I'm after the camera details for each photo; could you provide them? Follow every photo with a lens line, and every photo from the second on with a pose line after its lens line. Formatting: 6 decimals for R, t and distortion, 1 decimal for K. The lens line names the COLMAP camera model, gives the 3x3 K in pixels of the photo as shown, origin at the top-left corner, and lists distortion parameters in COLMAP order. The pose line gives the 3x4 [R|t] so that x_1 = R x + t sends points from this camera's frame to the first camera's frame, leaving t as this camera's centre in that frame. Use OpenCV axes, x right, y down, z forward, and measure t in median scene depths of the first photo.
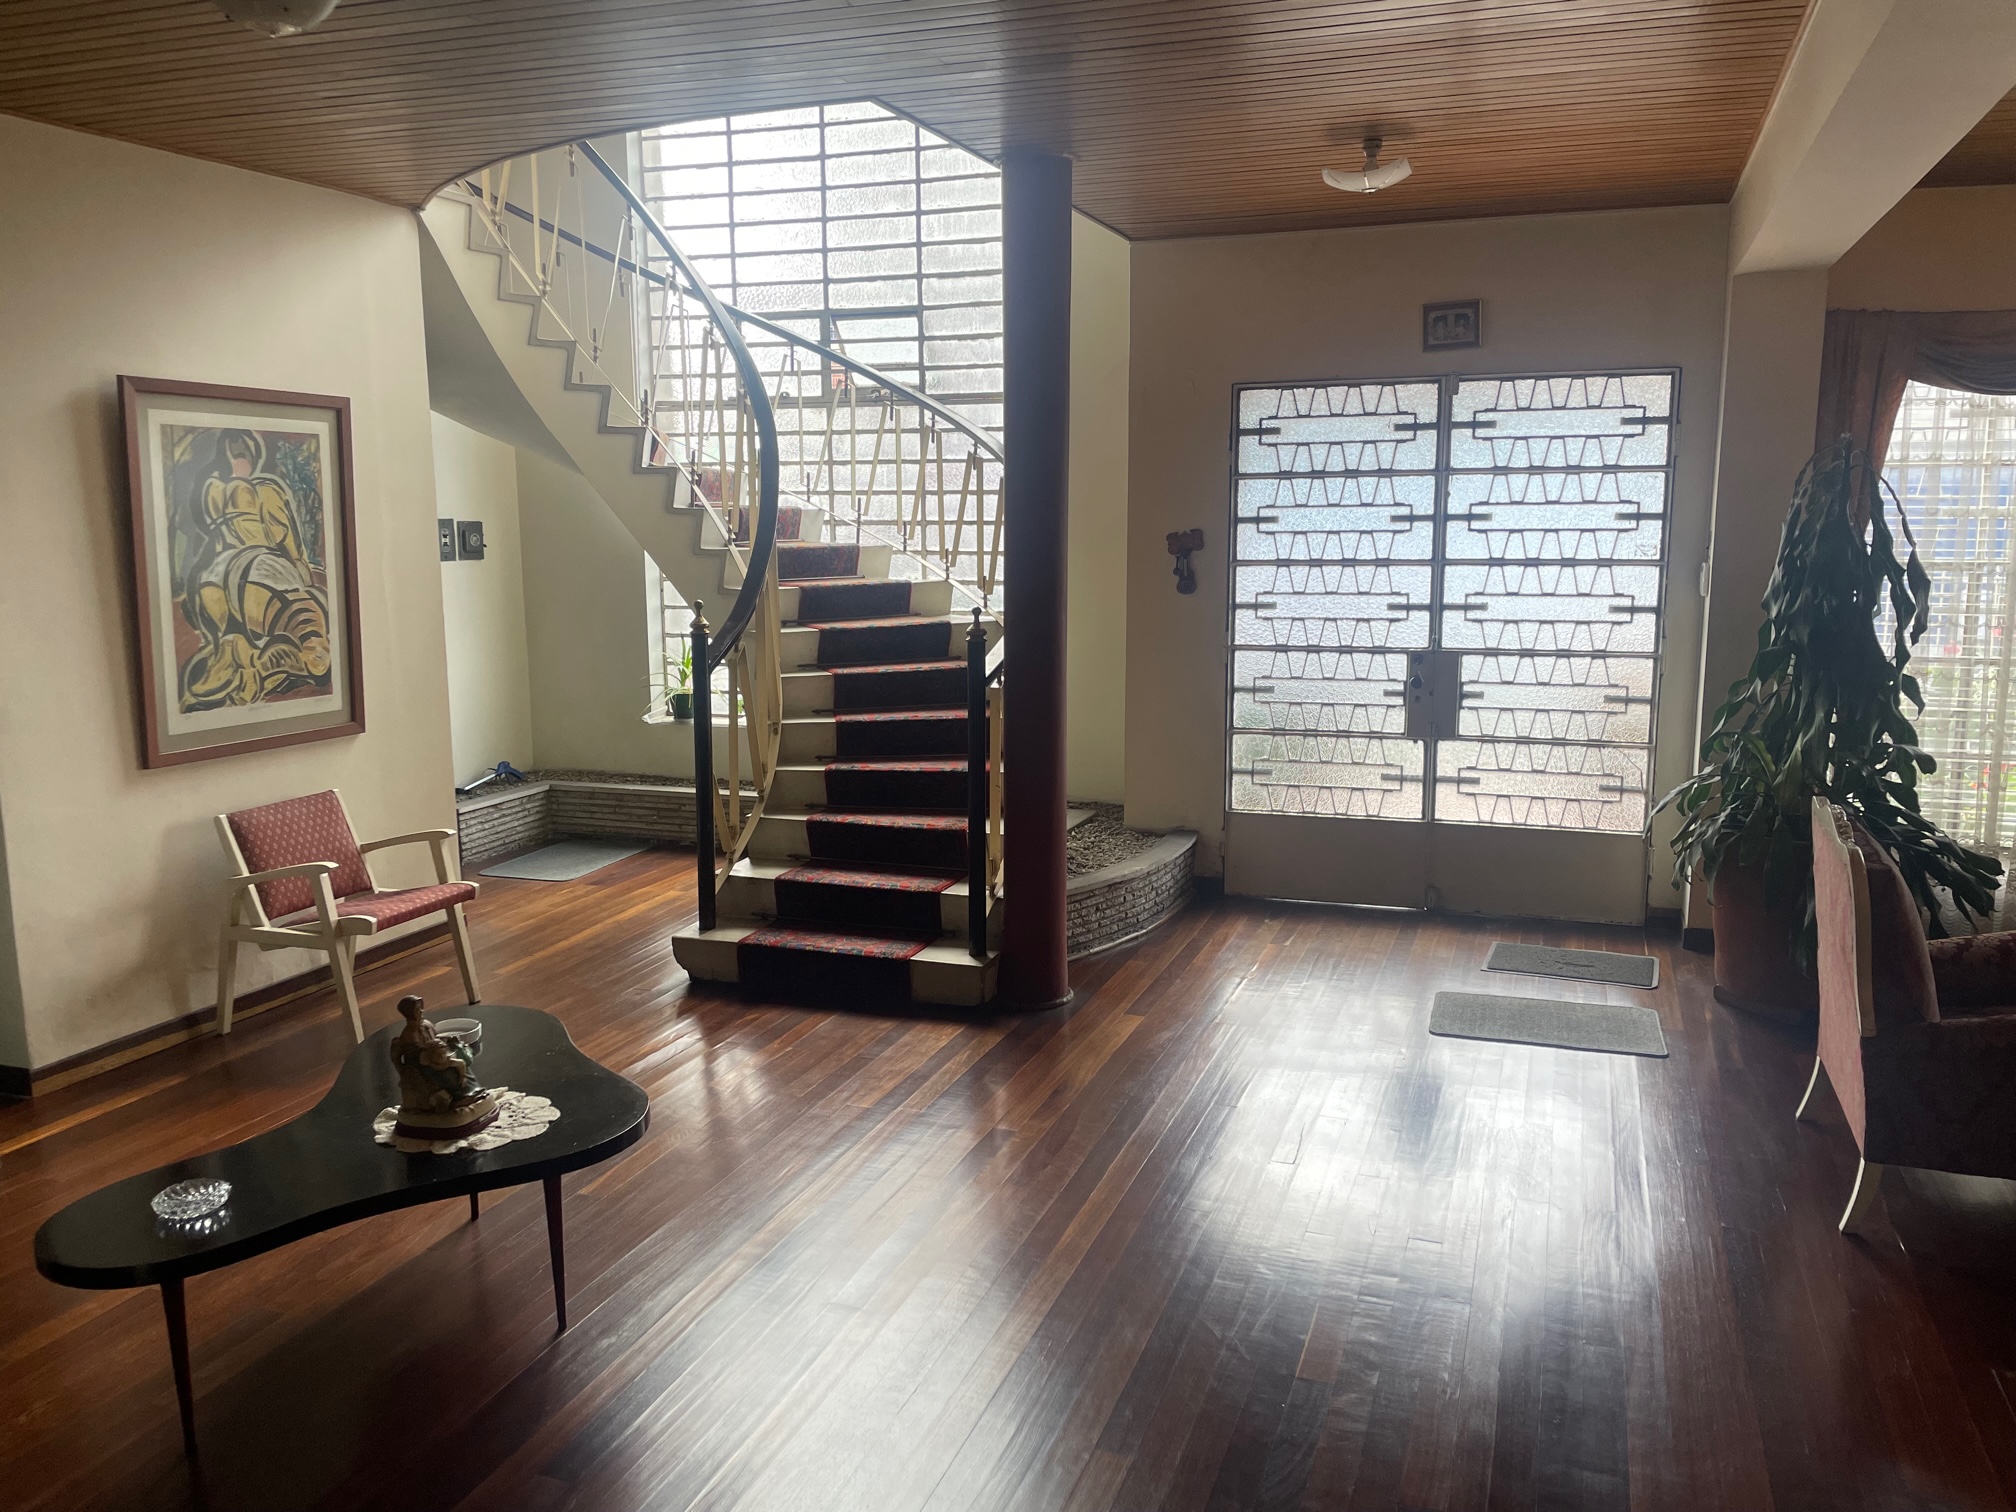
lens RADIAL K [[1518.8, 0, 1011.3], [0, 1518.8, 750.2], [0, 0, 1]] dist [0.004884, 0.001432]
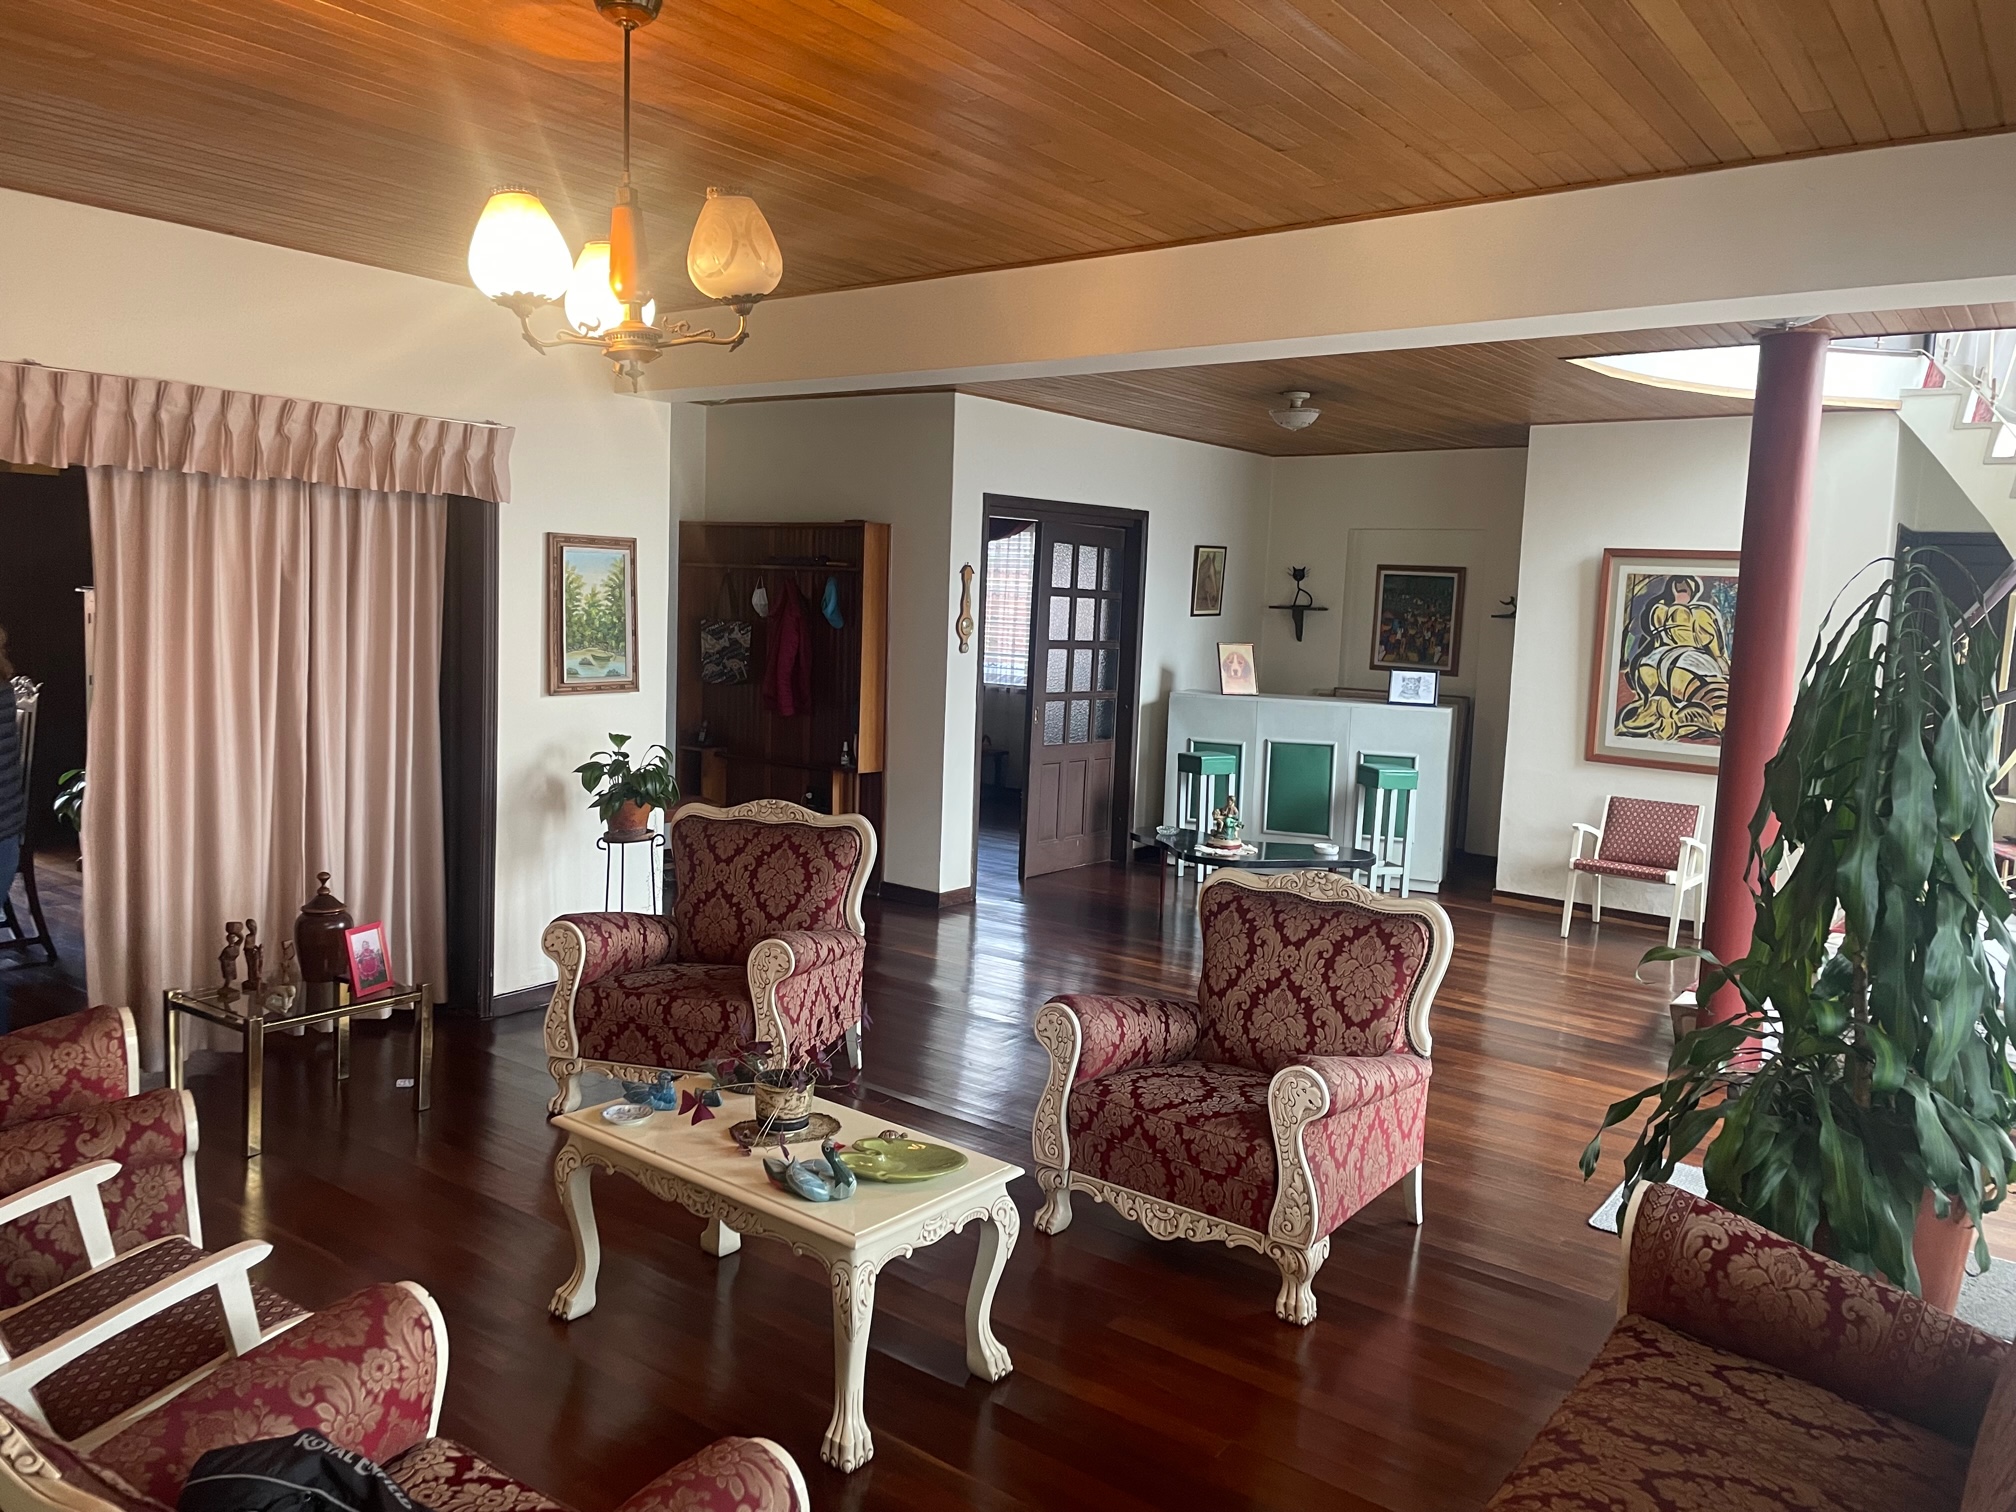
lens RADIAL K [[1518.8, 0, 1007.7], [0, 1518.8, 749.9], [0, 0, 1]] dist [0.004884, 0.001432]
pose [[-0.291961, 0.086463, -0.952514, 1.287269], [-0.194921, 0.969625, 0.147763, -0.126132], [0.936357, 0.228806, -0.266239, 0.785055]]
